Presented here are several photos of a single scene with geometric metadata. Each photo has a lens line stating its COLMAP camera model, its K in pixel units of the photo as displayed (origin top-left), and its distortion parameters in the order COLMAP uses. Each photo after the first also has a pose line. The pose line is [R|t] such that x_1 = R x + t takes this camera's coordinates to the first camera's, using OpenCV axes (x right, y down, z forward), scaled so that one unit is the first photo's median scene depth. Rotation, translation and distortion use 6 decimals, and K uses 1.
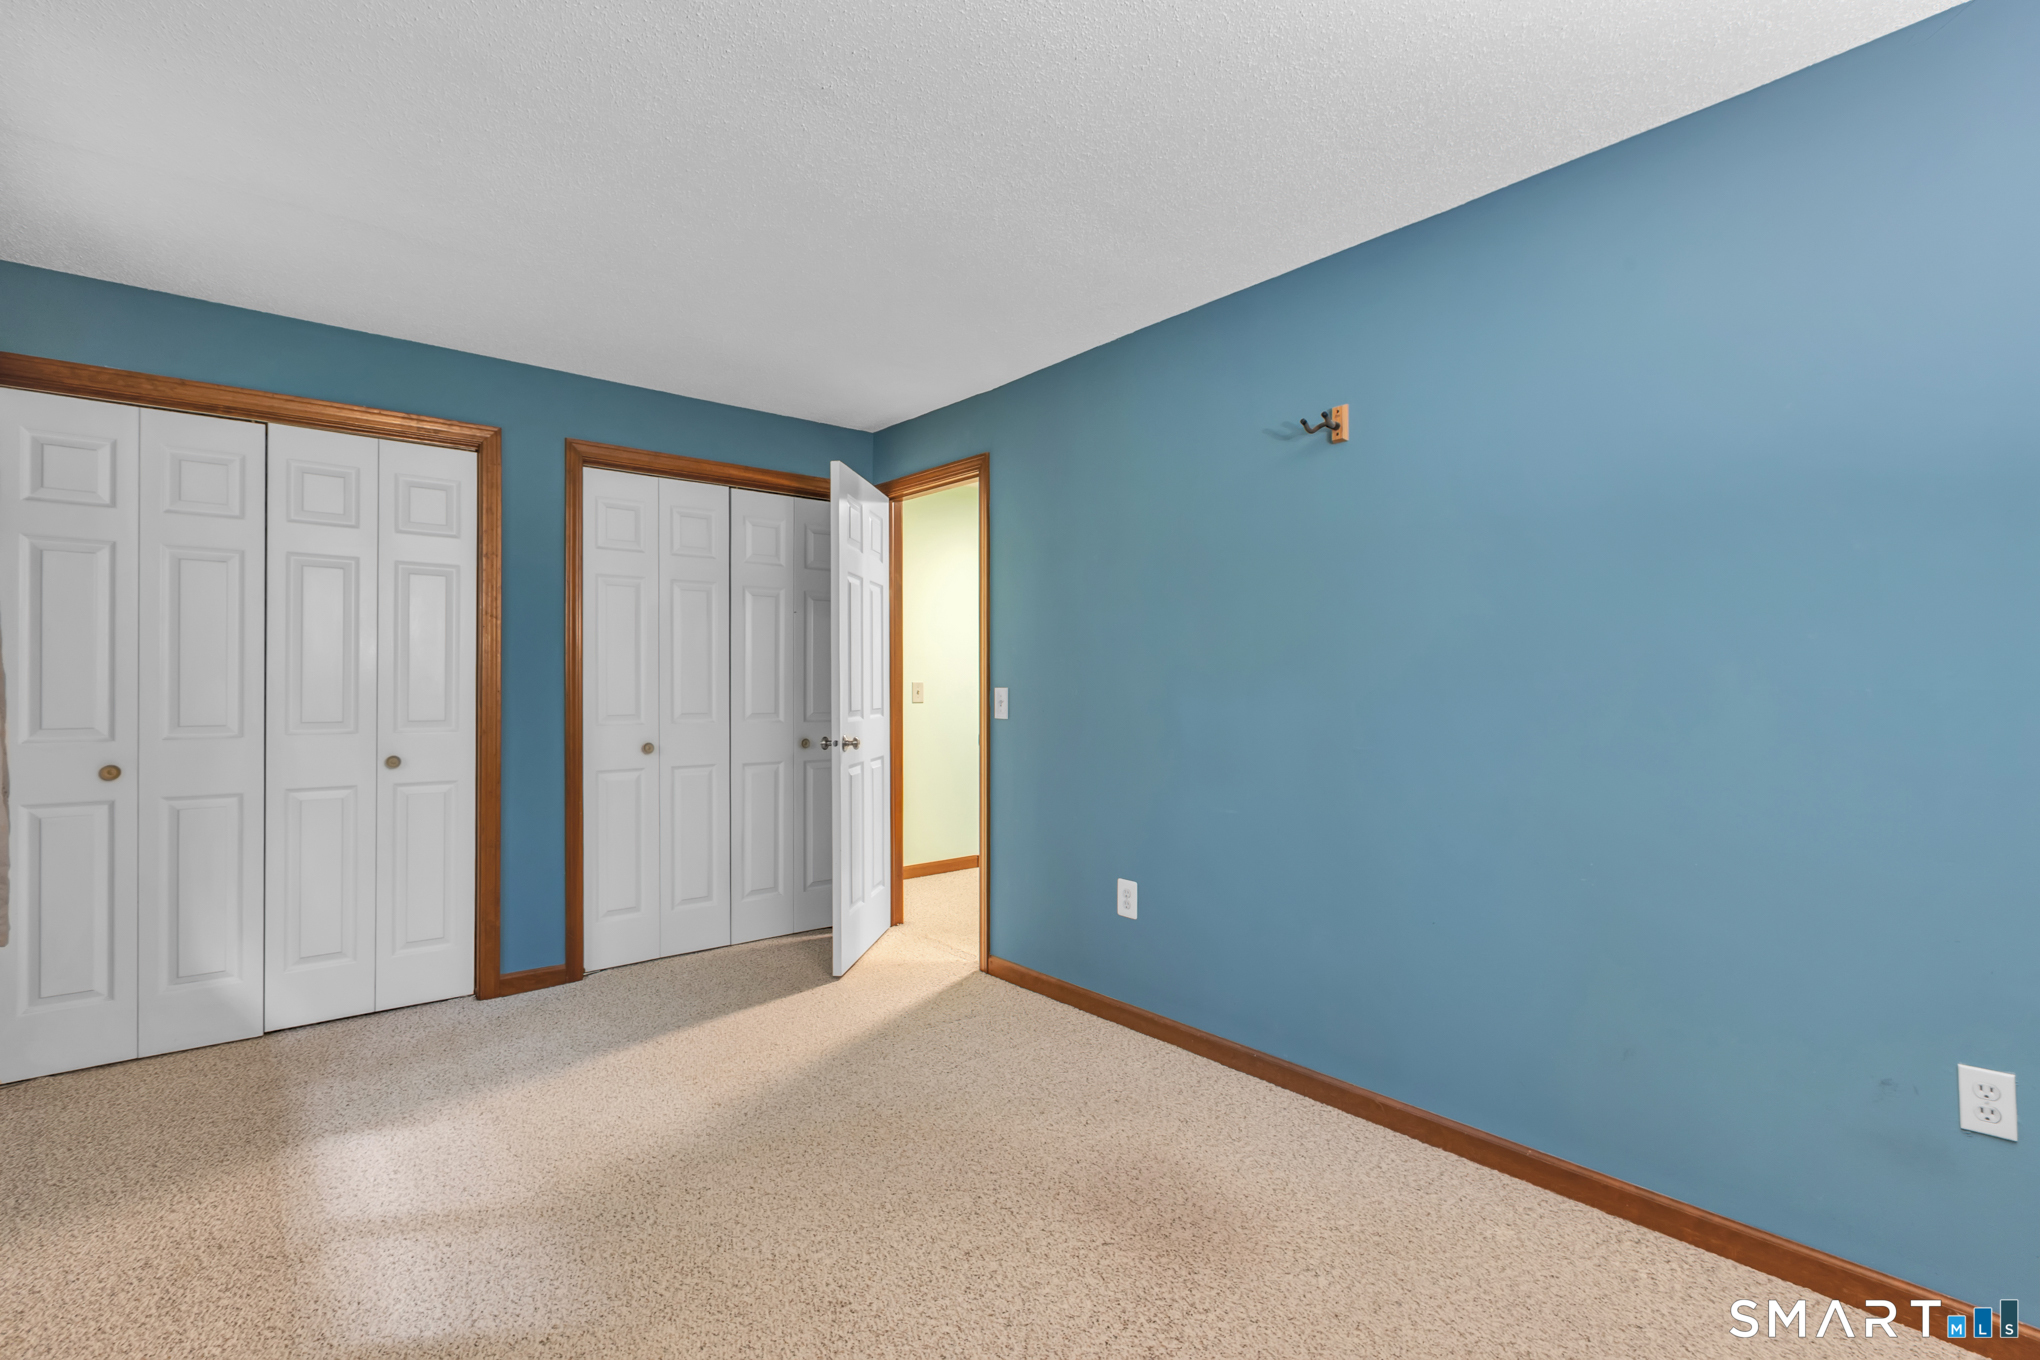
lens RADIAL K [[910.6, 0, 1014.5], [0, 910.6, 666.5], [0, 0, 1]] dist [-0.000536, -0.000100]
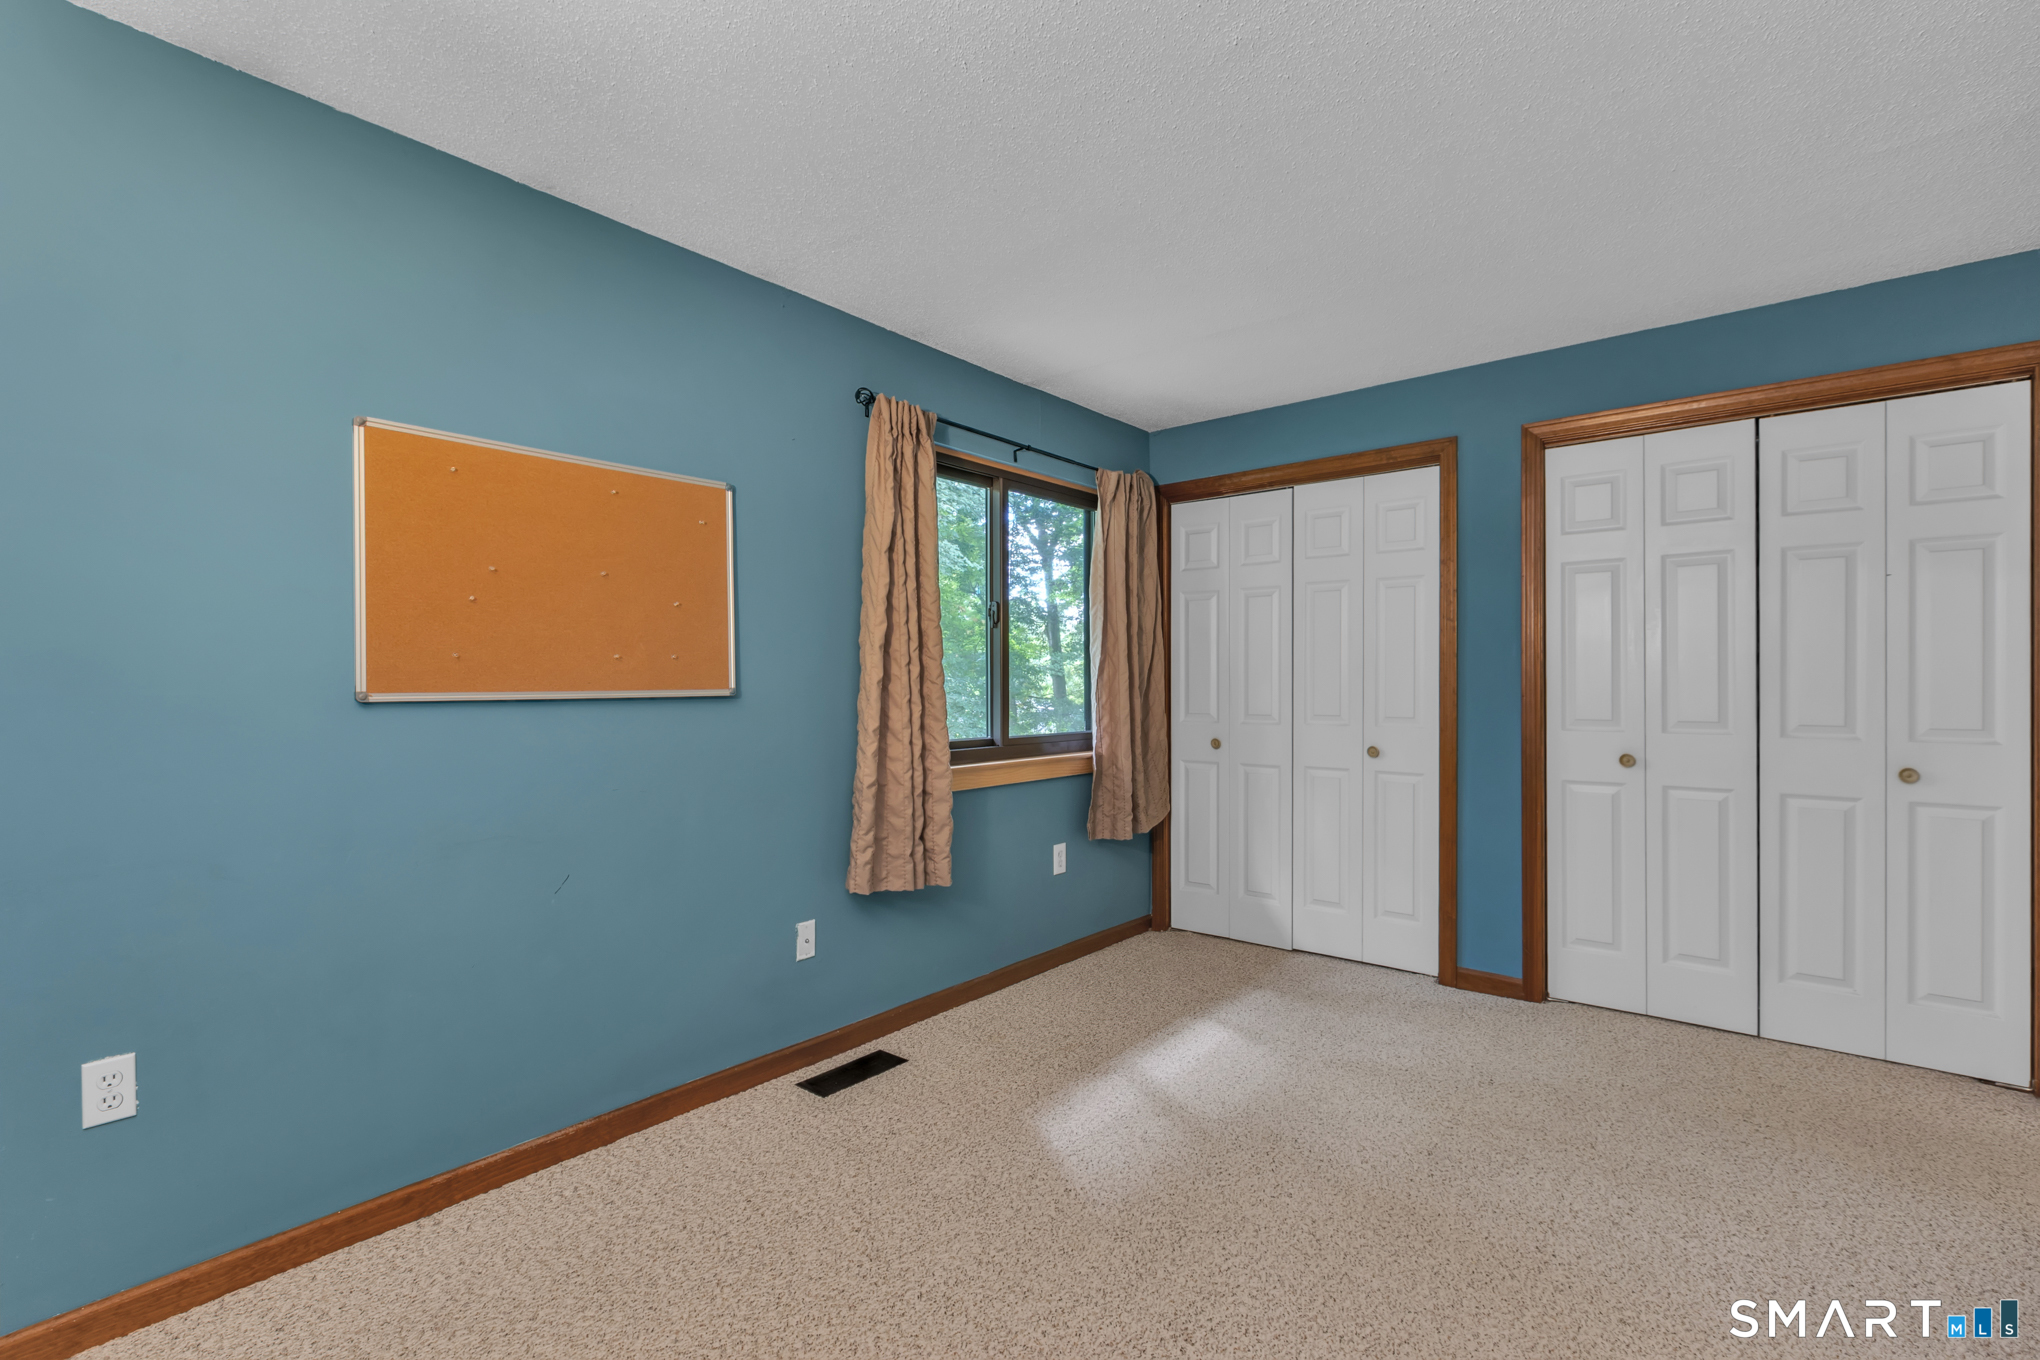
lens RADIAL K [[914.8, 0, 1020.9], [0, 914.8, 671.7], [0, 0, 1]] dist [-0.000212, 0.000023]
pose [[0.196829, -0.011546, -0.980370, 0.374106], [0.022858, 0.999713, -0.007185, 0.001115], [0.980171, -0.020995, 0.197037, 0.334040]]
